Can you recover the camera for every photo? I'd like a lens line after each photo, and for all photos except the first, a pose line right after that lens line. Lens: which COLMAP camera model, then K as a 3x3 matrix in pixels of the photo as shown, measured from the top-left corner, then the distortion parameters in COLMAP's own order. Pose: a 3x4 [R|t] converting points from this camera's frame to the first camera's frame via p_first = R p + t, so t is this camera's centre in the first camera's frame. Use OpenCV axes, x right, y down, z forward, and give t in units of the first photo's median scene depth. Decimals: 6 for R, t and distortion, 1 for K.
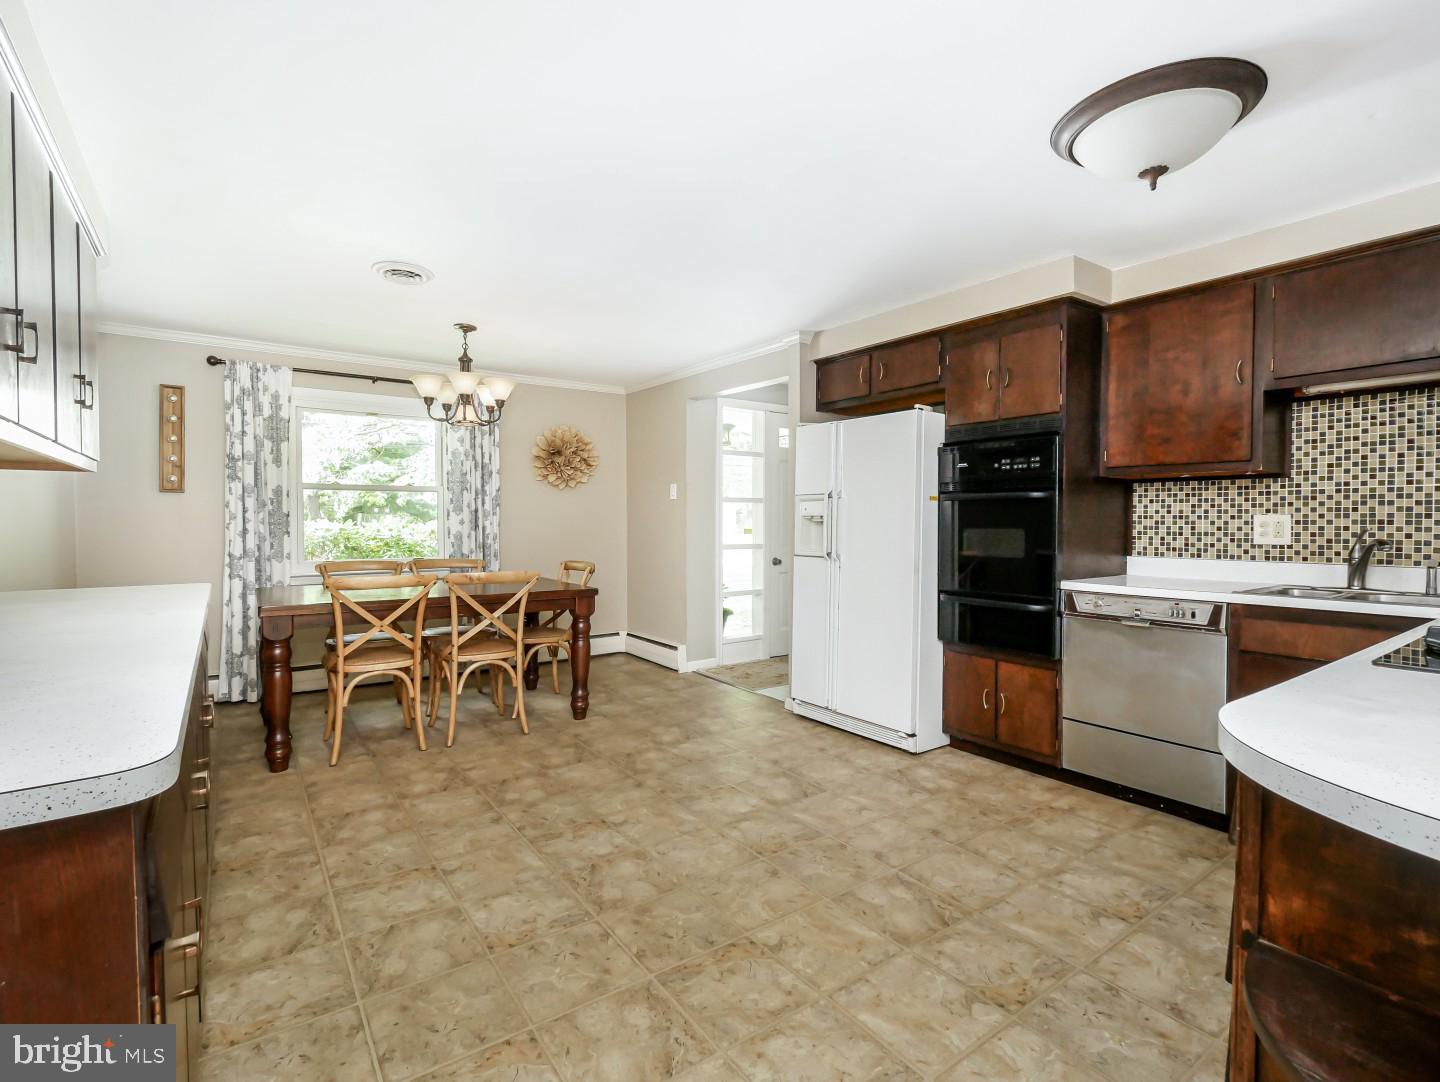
lens RADIAL K [[683.5, 0, 709.3], [0, 683.5, 538.2], [0, 0, 1]] dist [-0.003691, -0.003534]
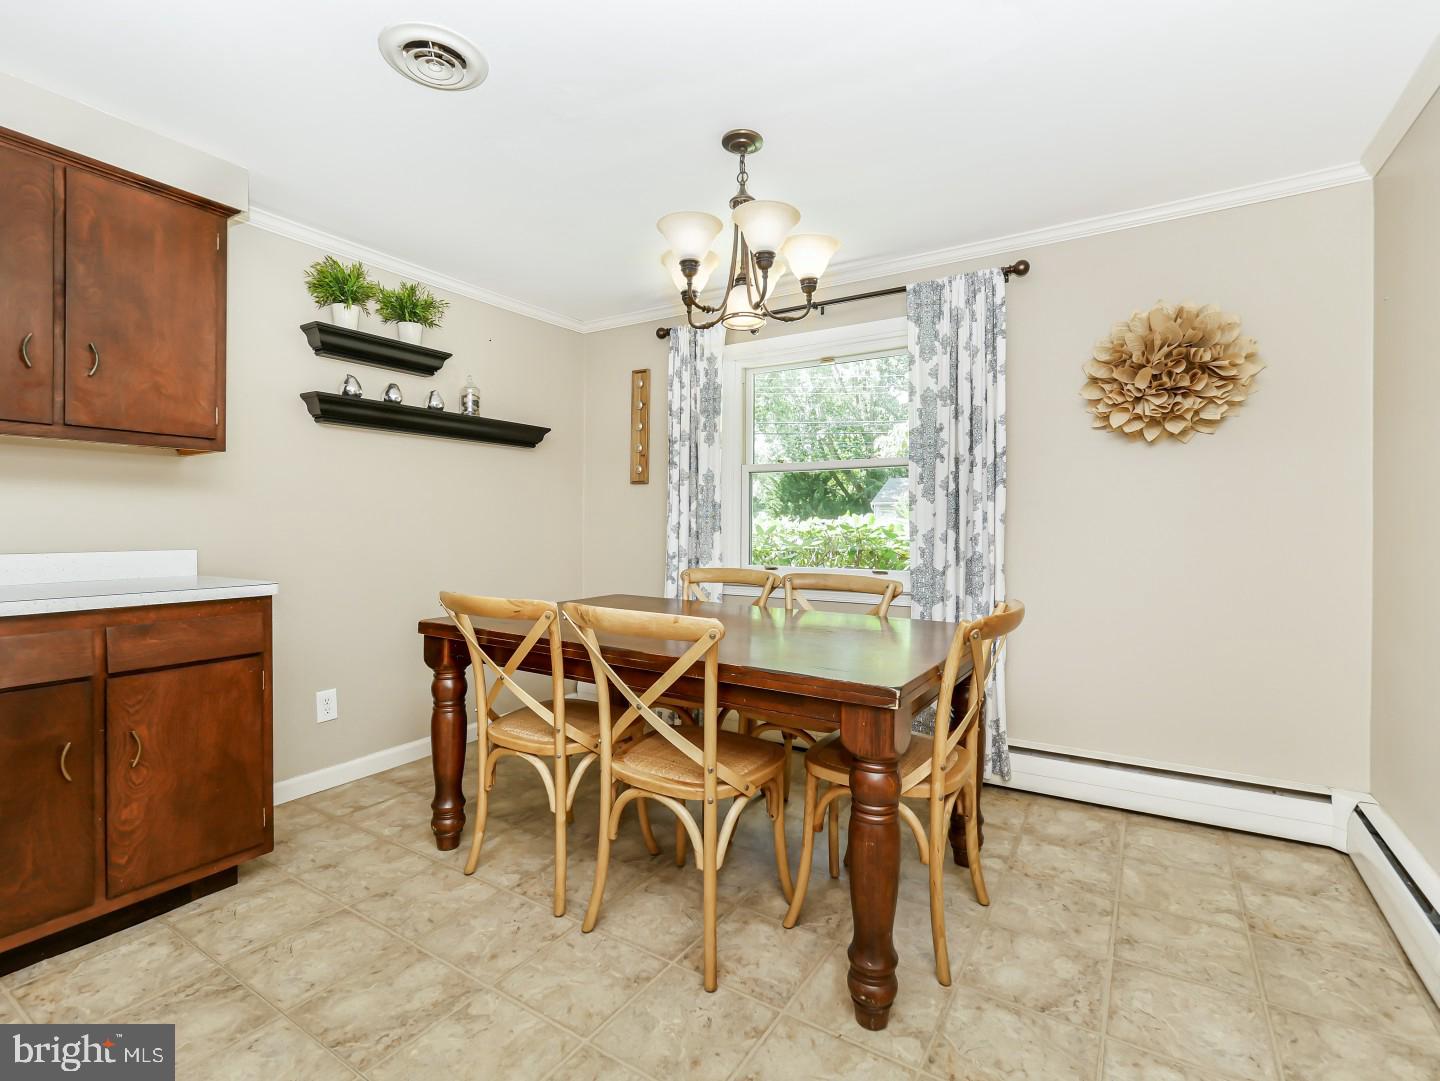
lens RADIAL K [[683.5, 0, 715.0], [0, 683.5, 523.6], [0, 0, 1]] dist [-0.003691, -0.003534]
pose [[0.393807, -0.001849, -0.919191, 0.152599], [-0.026686, 0.999553, -0.013443, -0.003878], [0.918806, 0.029823, 0.393582, 0.956265]]
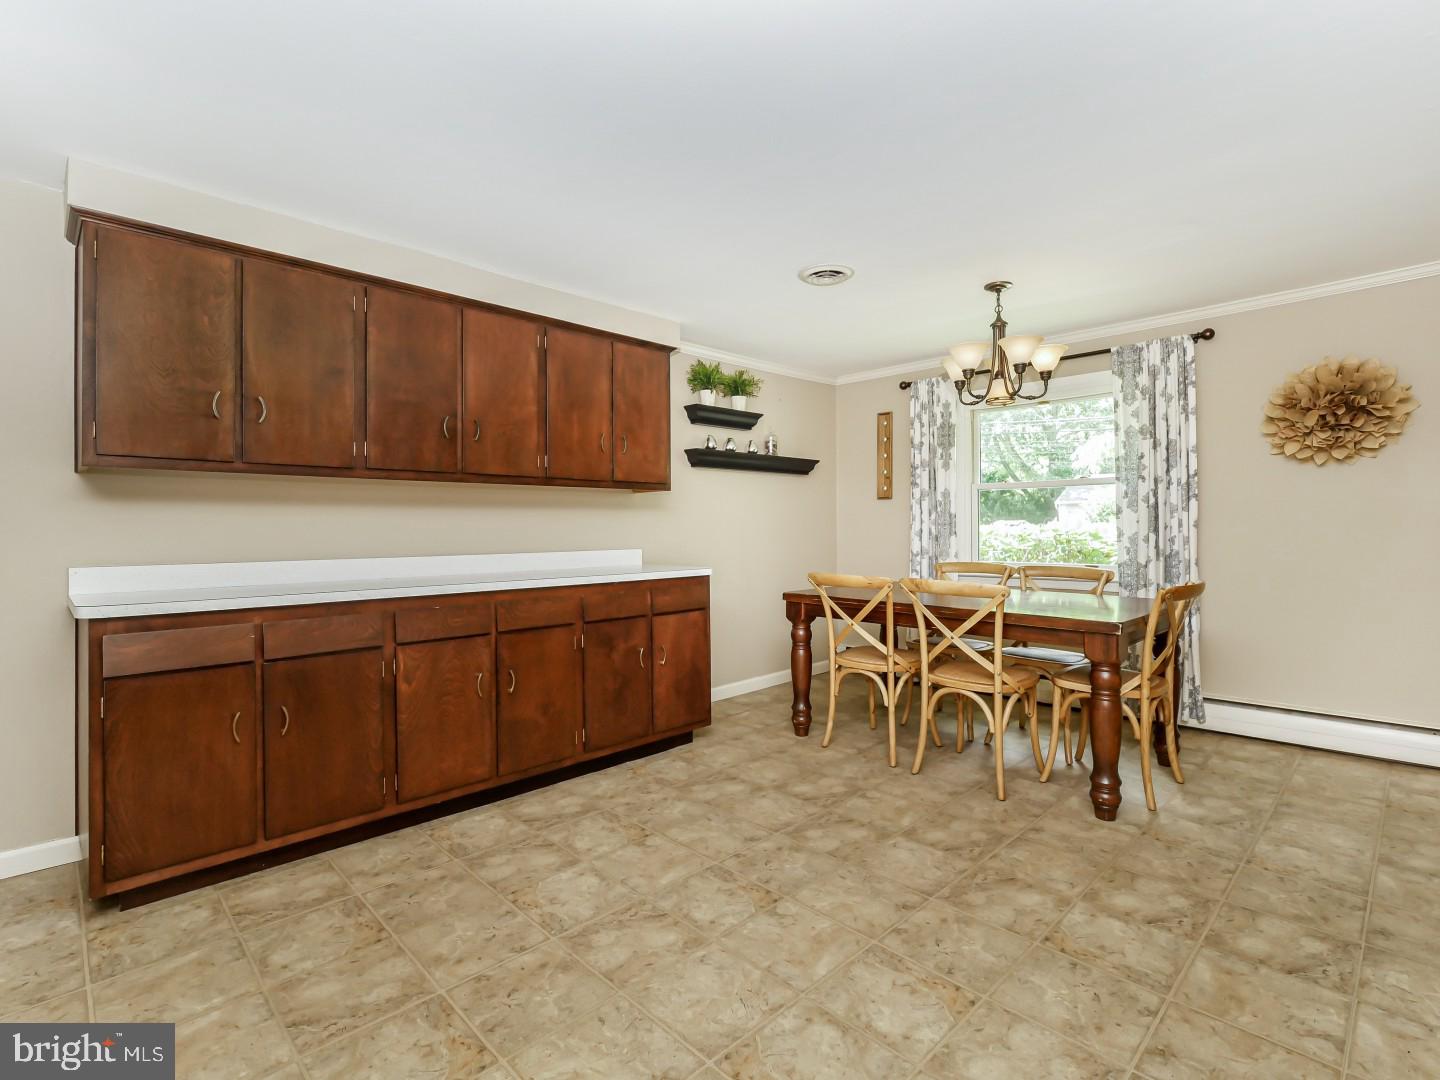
lens RADIAL K [[683.5, 0, 712.0], [0, 683.5, 522.0], [0, 0, 1]] dist [-0.003691, -0.003534]
pose [[0.165104, -0.011245, -0.986212, 0.494146], [-0.017977, 0.999735, -0.014409, -0.004062], [0.986112, 0.020108, 0.164858, 0.644028]]
